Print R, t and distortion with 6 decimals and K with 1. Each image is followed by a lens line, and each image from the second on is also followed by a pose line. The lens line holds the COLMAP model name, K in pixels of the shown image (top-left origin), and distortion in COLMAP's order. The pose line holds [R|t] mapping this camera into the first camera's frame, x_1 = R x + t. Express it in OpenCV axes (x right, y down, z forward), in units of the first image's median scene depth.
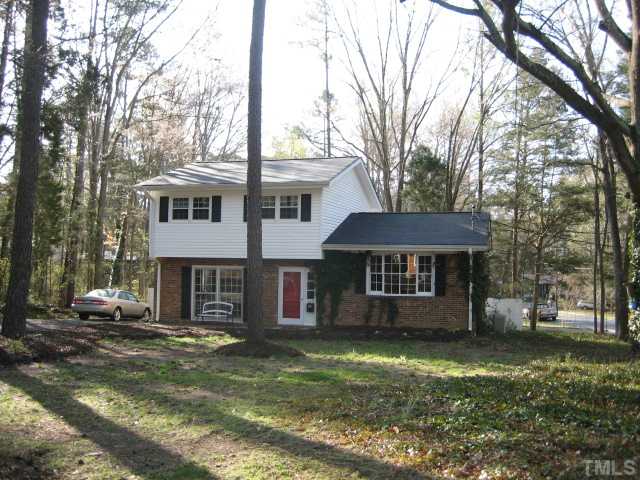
lens RADIAL K [[694.0, 0, 320.0], [0, 694.0, 240.0], [0, 0, 1]] dist [-0.045056, -0.006340]
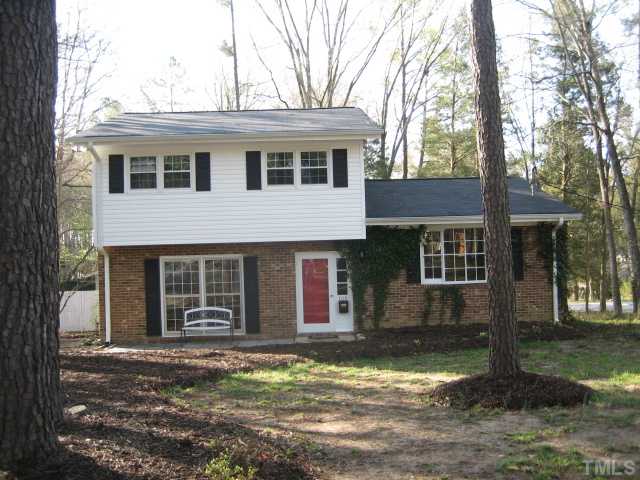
lens RADIAL K [[694.0, 0, 320.0], [0, 694.0, 240.0], [0, 0, 1]] dist [-0.045056, -0.006340]
pose [[0.942588, -0.044805, 0.330939, -0.272052], [0.030352, 0.998351, 0.048715, -0.007997], [-0.332576, -0.035874, 0.942394, 0.326908]]
